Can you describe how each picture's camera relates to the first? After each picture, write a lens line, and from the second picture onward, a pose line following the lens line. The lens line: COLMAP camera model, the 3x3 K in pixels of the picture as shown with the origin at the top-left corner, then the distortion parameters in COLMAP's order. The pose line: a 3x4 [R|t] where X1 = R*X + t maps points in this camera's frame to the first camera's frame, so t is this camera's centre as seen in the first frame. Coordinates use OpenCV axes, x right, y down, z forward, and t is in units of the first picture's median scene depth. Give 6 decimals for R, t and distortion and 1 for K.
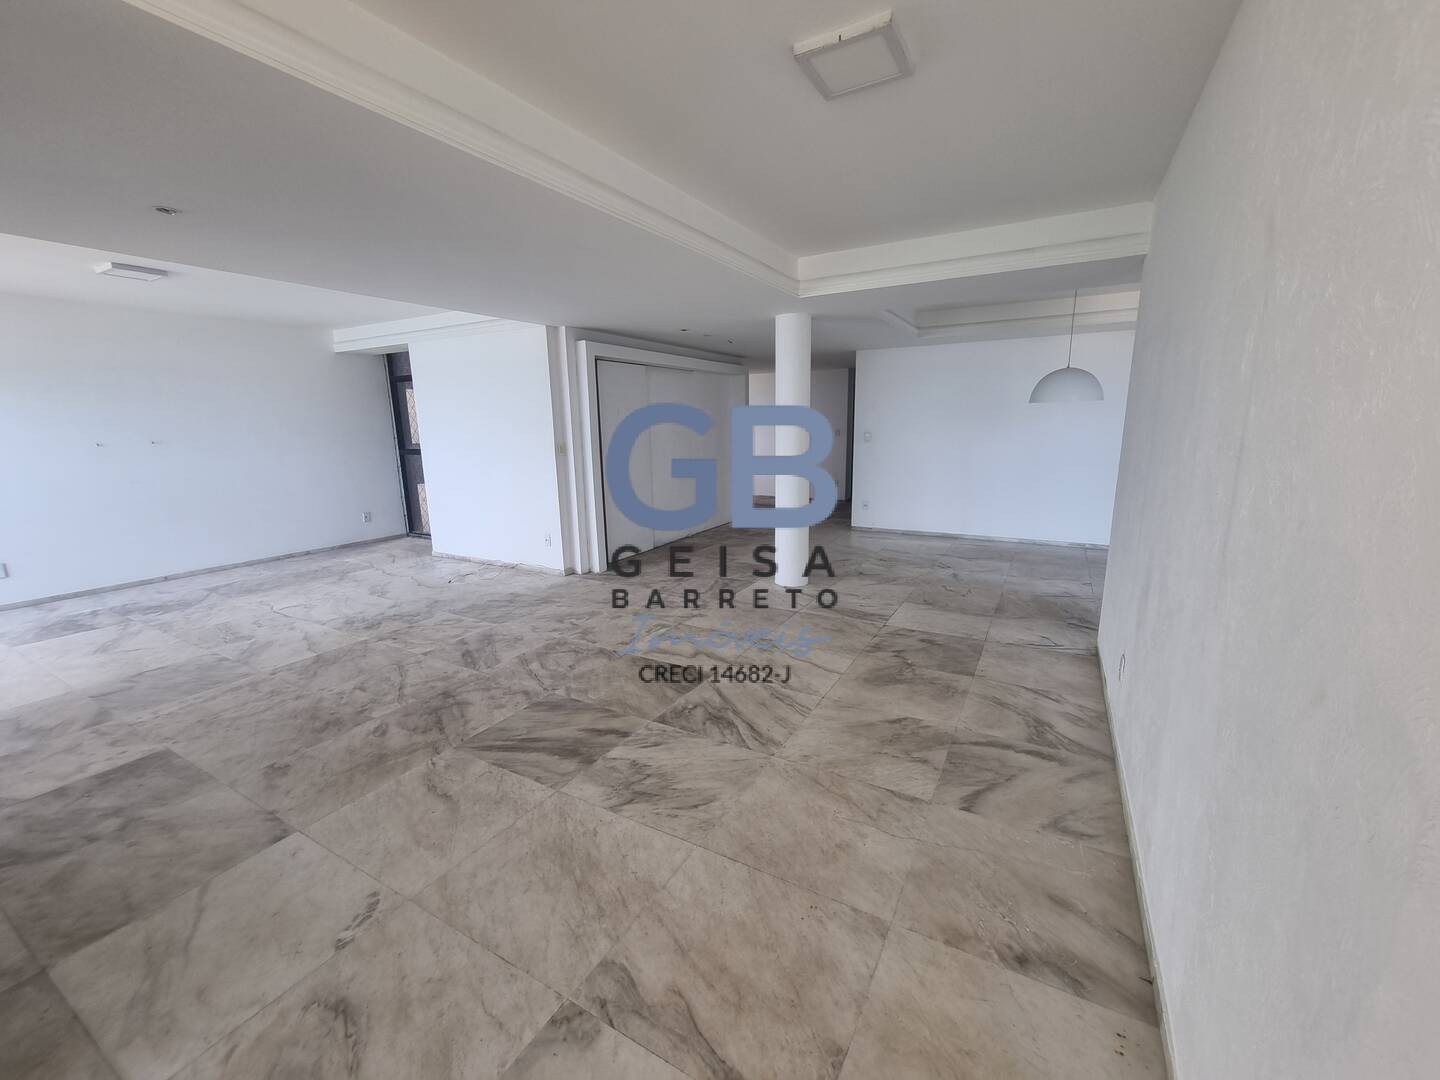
lens RADIAL K [[585.8, 0, 719.4], [0, 585.8, 538.7], [0, 0, 1]] dist [-0.000151, -0.001008]
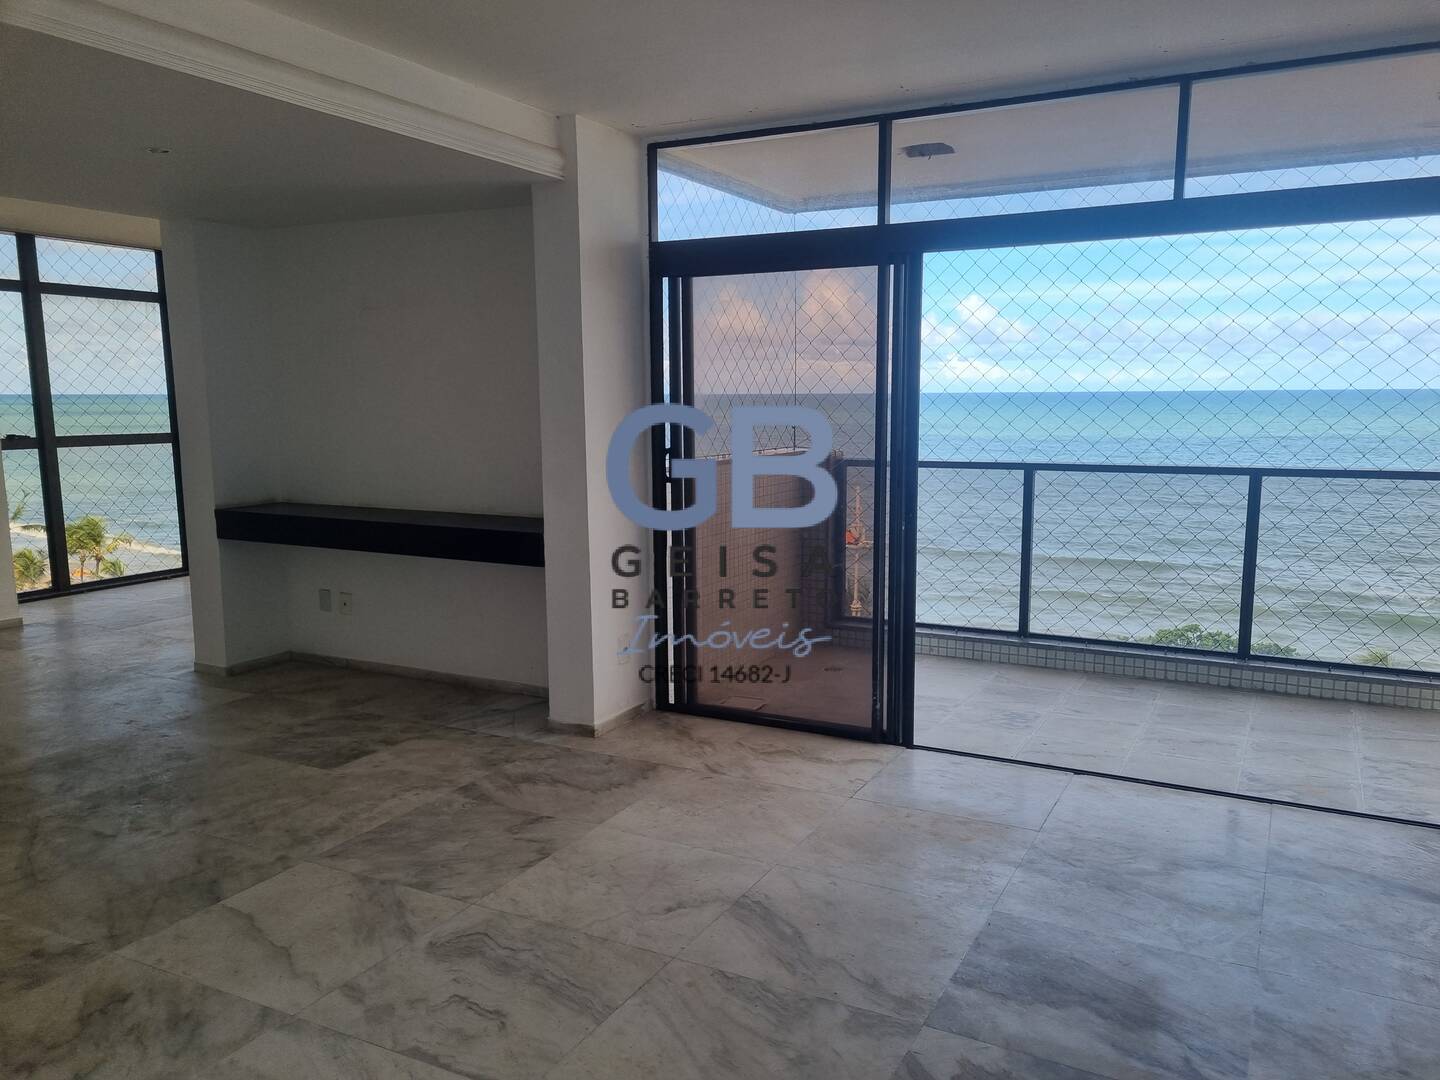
lens RADIAL K [[1084.2, 0, 734.7], [0, 1084.2, 562.7], [0, 0, 1]] dist [0.063121, -0.046382]
pose [[-0.999005, 0.024660, -0.037149, -1.120054], [0.010272, 0.938023, 0.346422, -0.353587], [0.043389, 0.345696, -0.937343, 1.822722]]
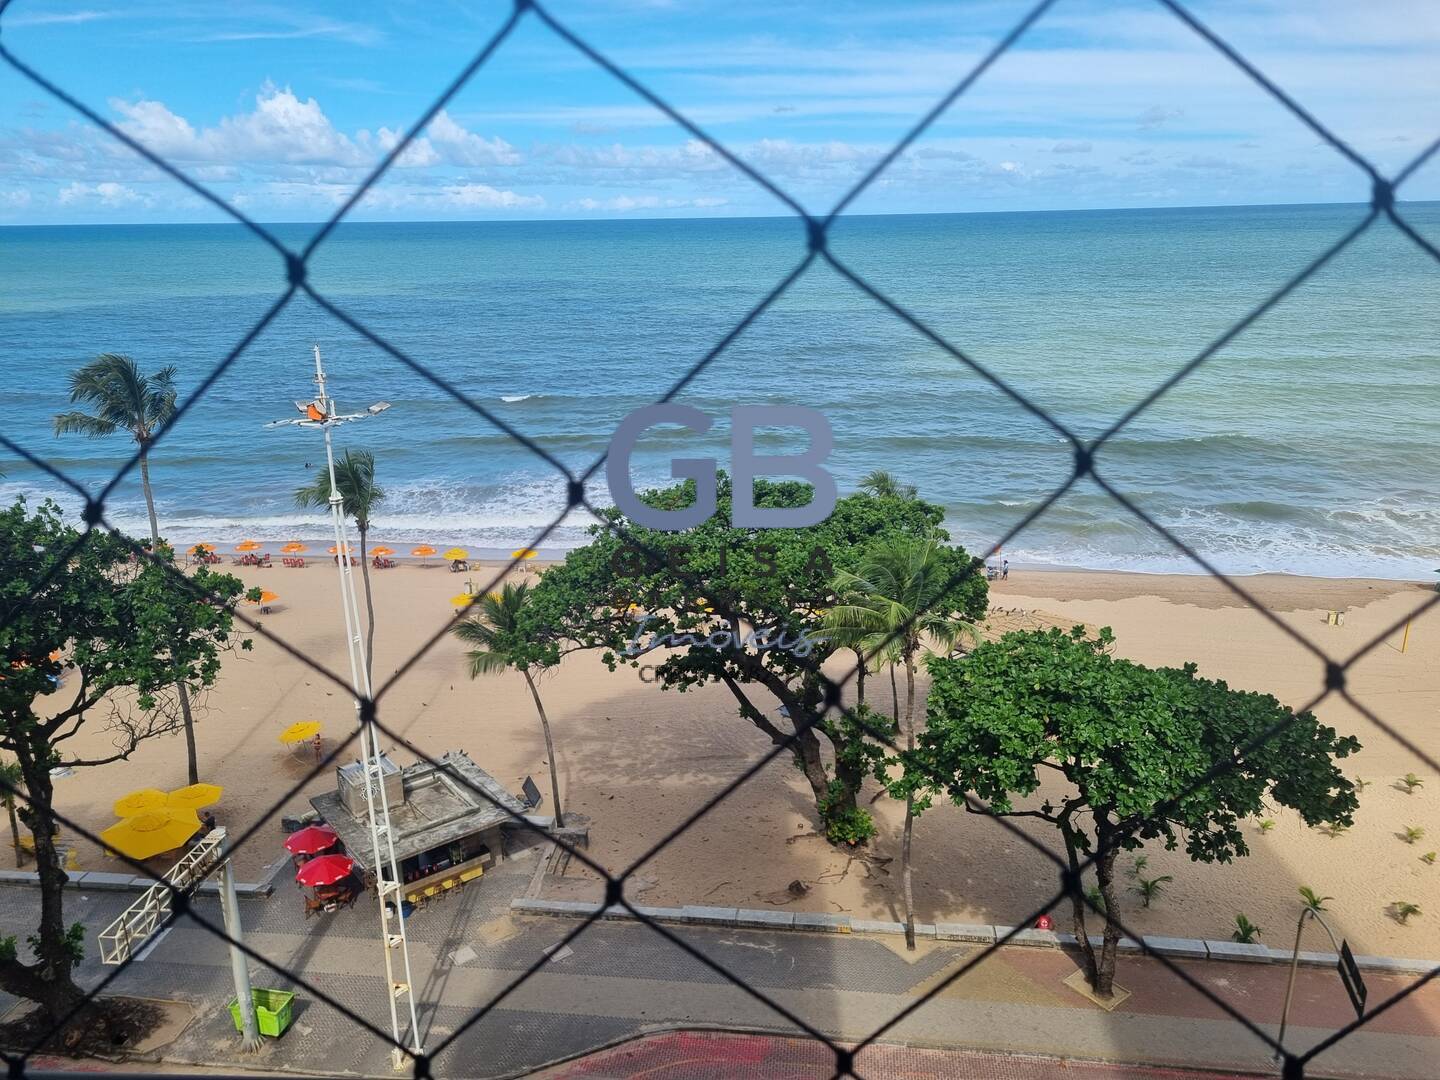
lens RADIAL K [[1084.2, 0, 730.7], [0, 1084.2, 563.4], [0, 0, 1]] dist [0.063121, -0.046382]
pose [[-0.894708, 0.163601, -0.415612, -1.785094], [-0.057945, 0.880124, 0.471194, -0.022413], [0.442878, 0.445663, -0.777974, 0.368211]]
